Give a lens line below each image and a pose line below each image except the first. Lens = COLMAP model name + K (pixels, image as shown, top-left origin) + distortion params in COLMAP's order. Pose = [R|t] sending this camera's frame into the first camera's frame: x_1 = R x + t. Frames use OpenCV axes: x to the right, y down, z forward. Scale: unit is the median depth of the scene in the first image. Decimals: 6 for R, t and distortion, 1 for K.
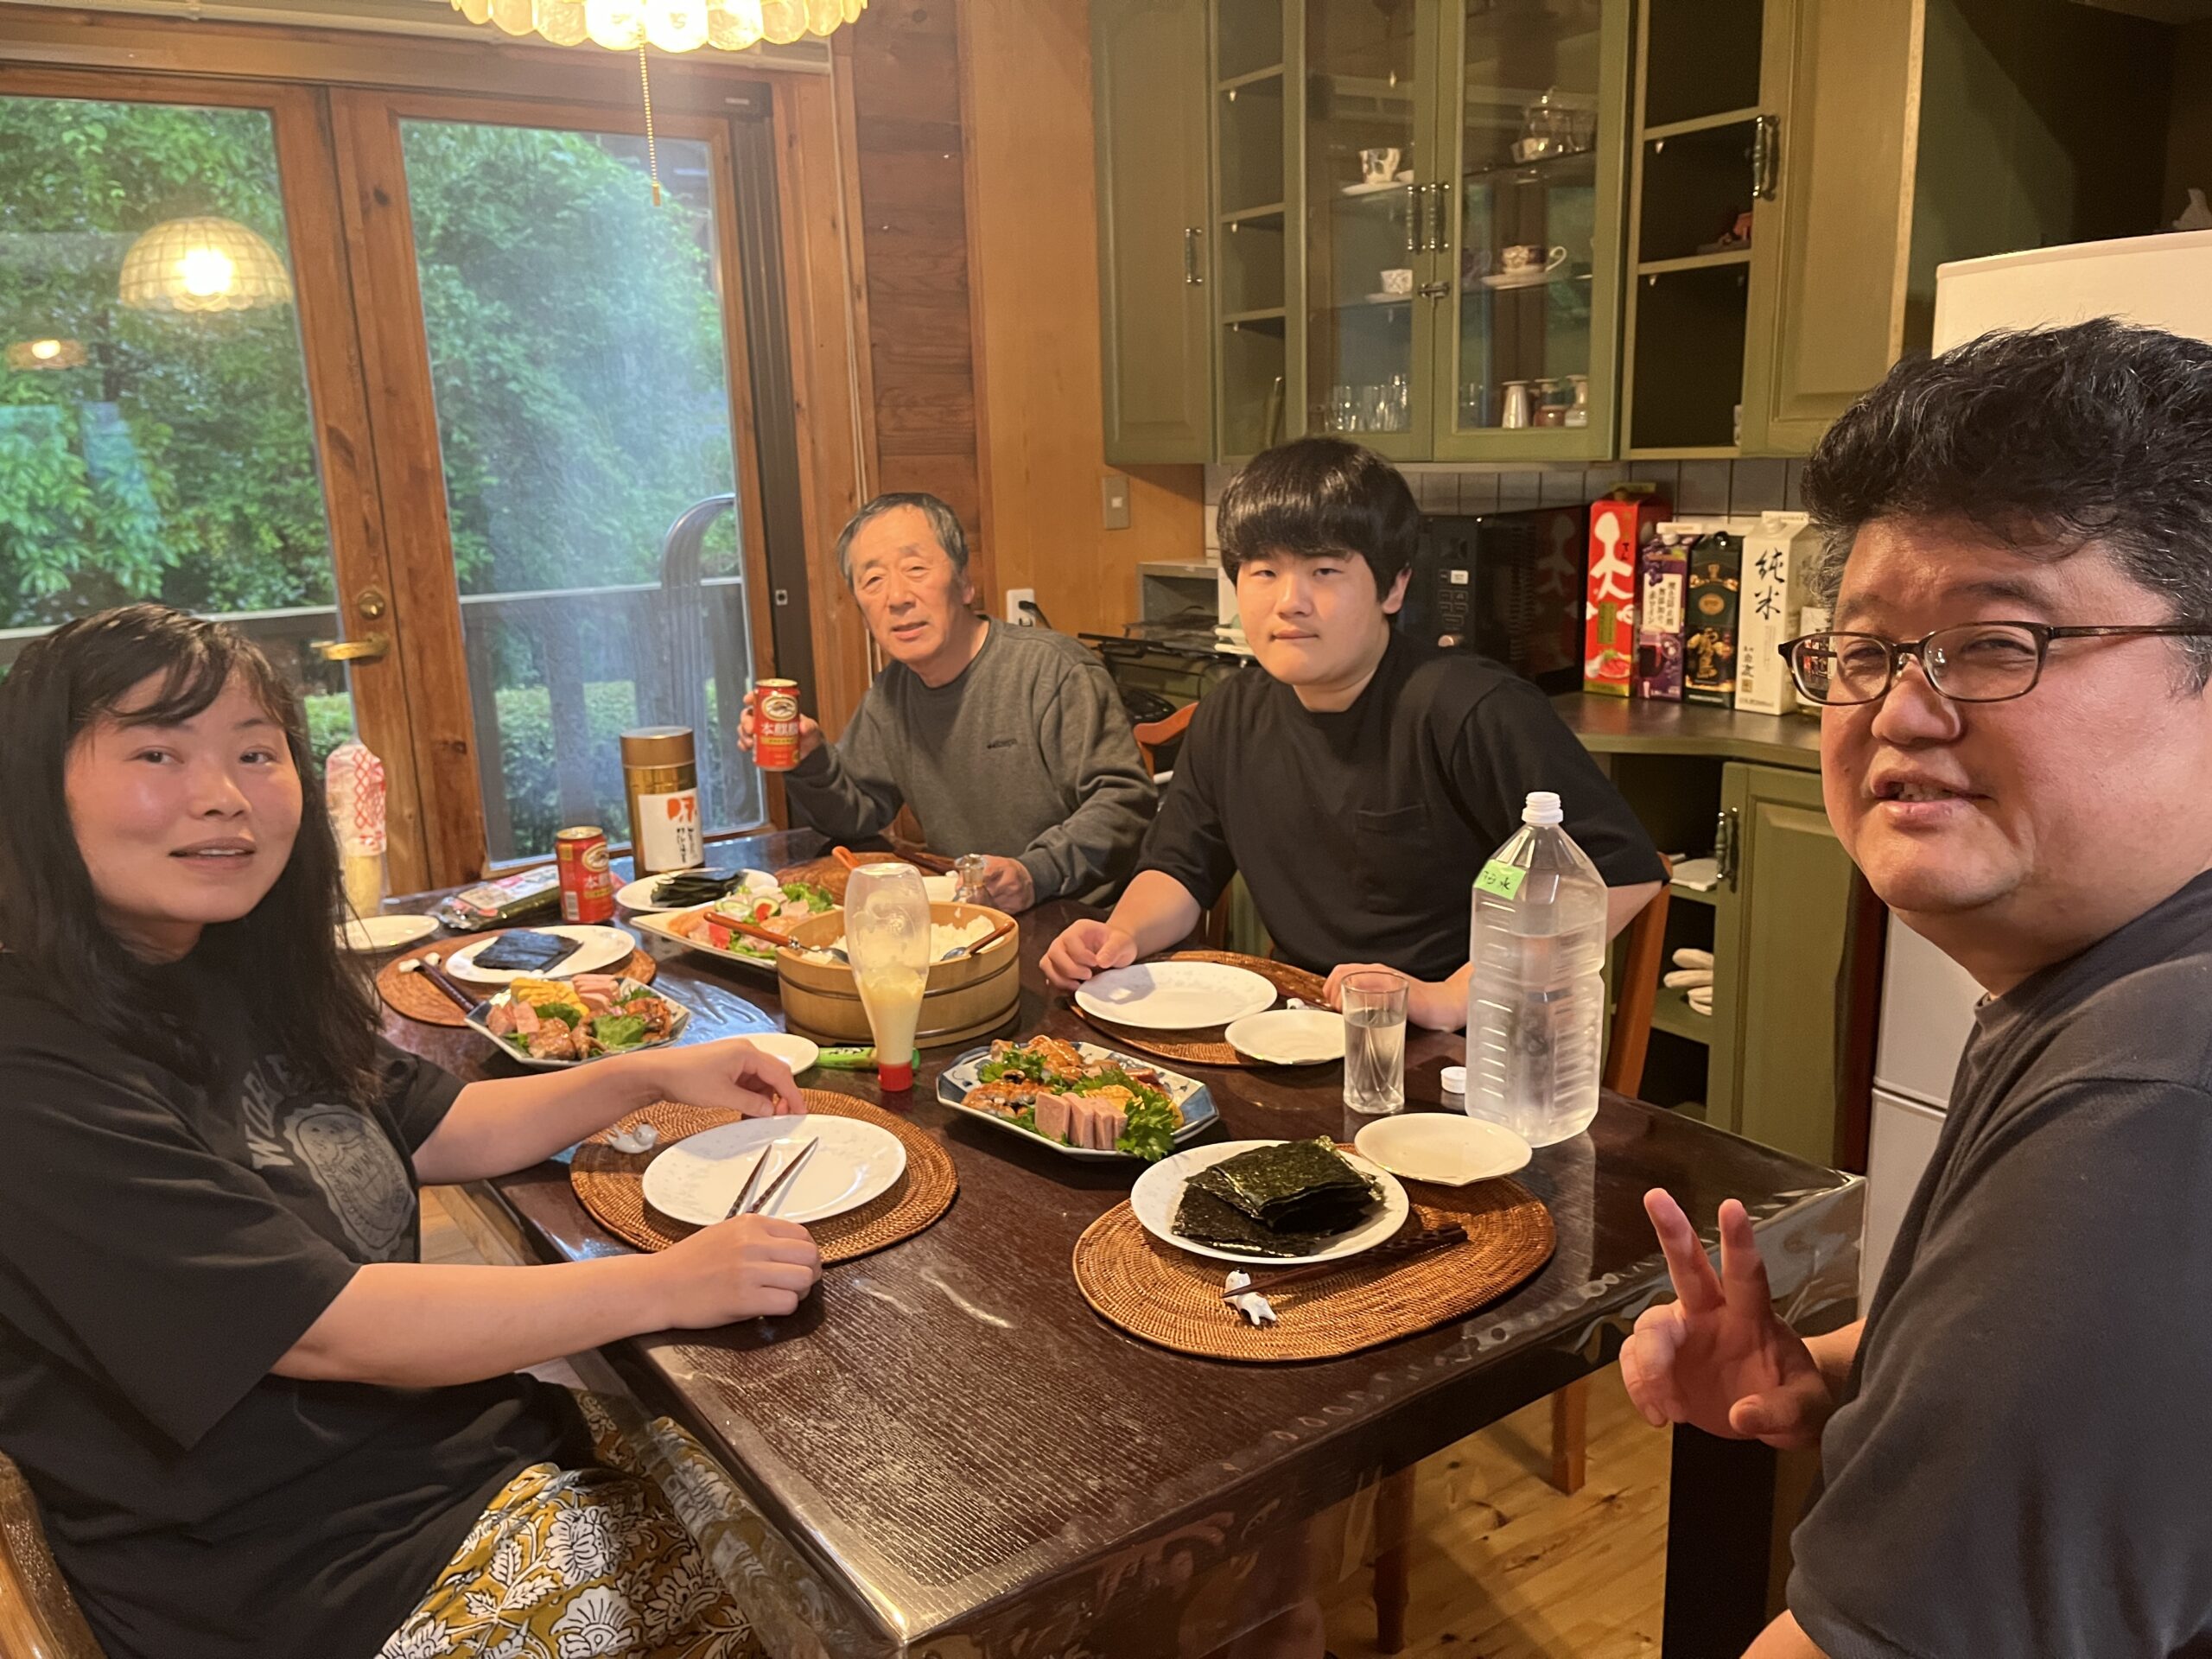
lens RADIAL K [[1764.3, 0, 1122.3], [0, 1764.3, 830.7], [0, 0, 1]] dist [0.077605, -0.108150]
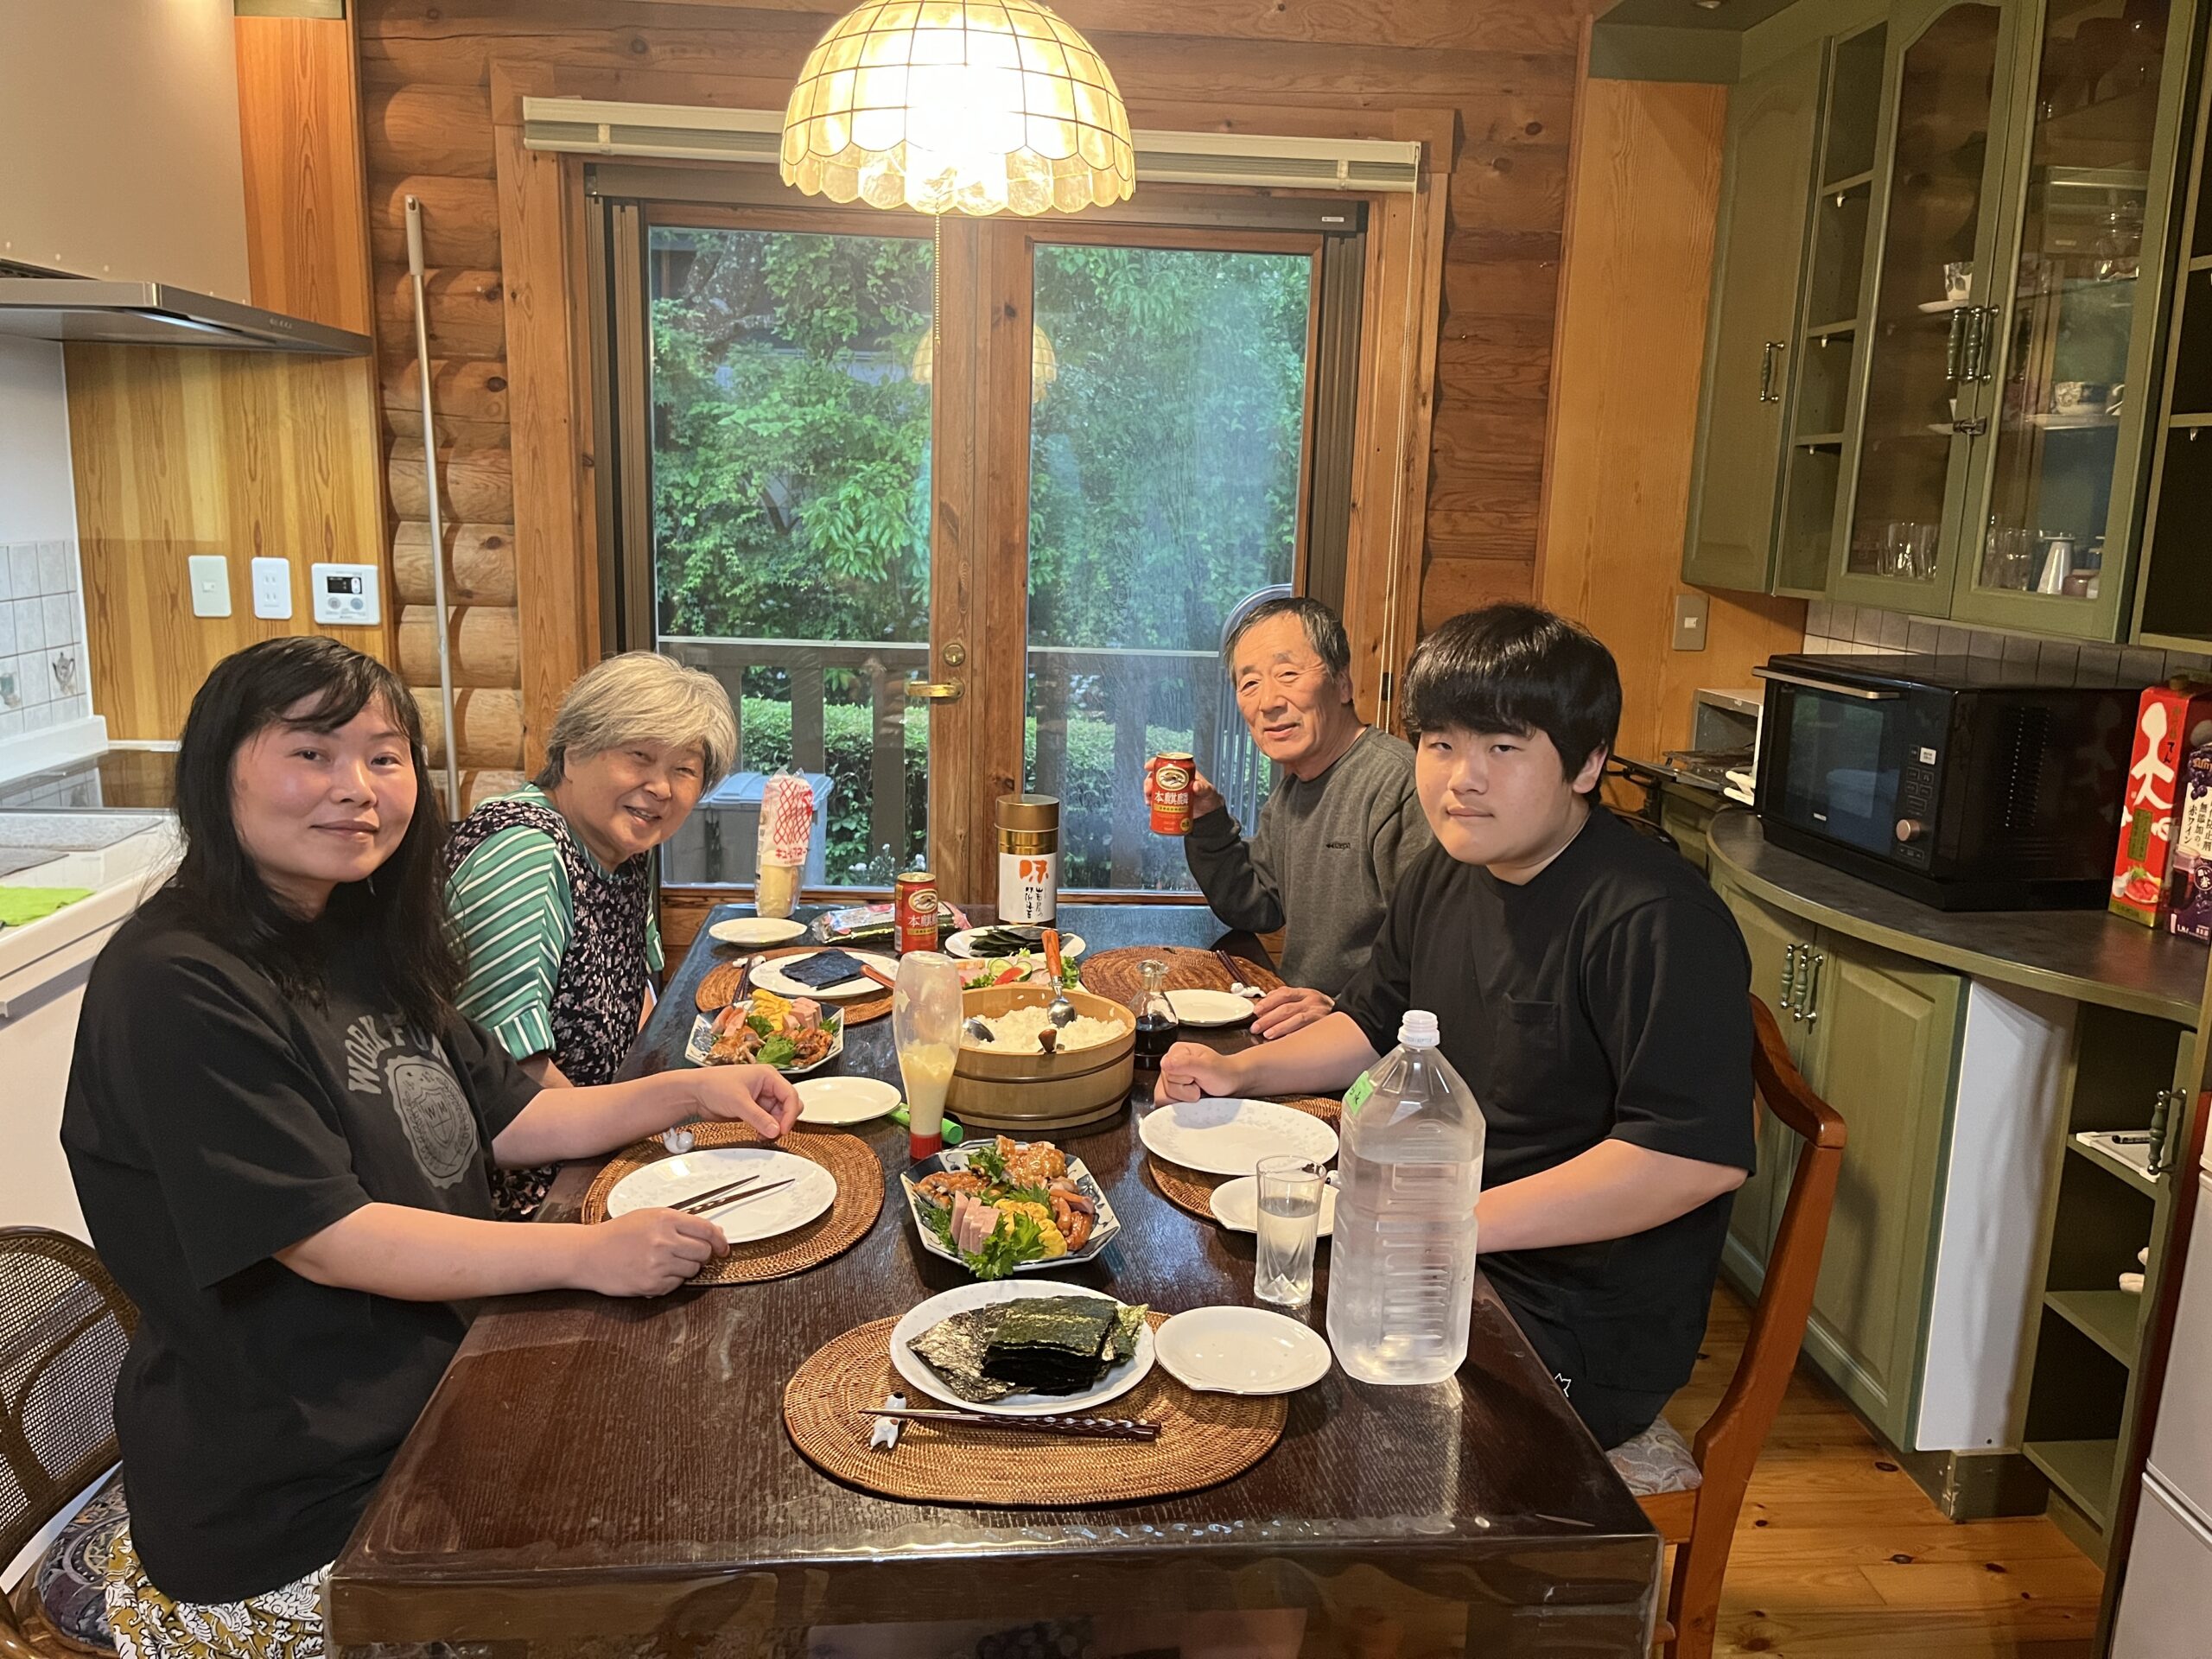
lens RADIAL K [[1764.3, 0, 1122.3], [0, 1764.3, 830.7], [0, 0, 1]] dist [0.077605, -0.108150]
pose [[0.855505, 0.156062, -0.493717, 0.281423], [-0.169421, 0.985381, 0.017907, -0.054448], [0.489294, 0.068327, 0.869438, 0.050838]]
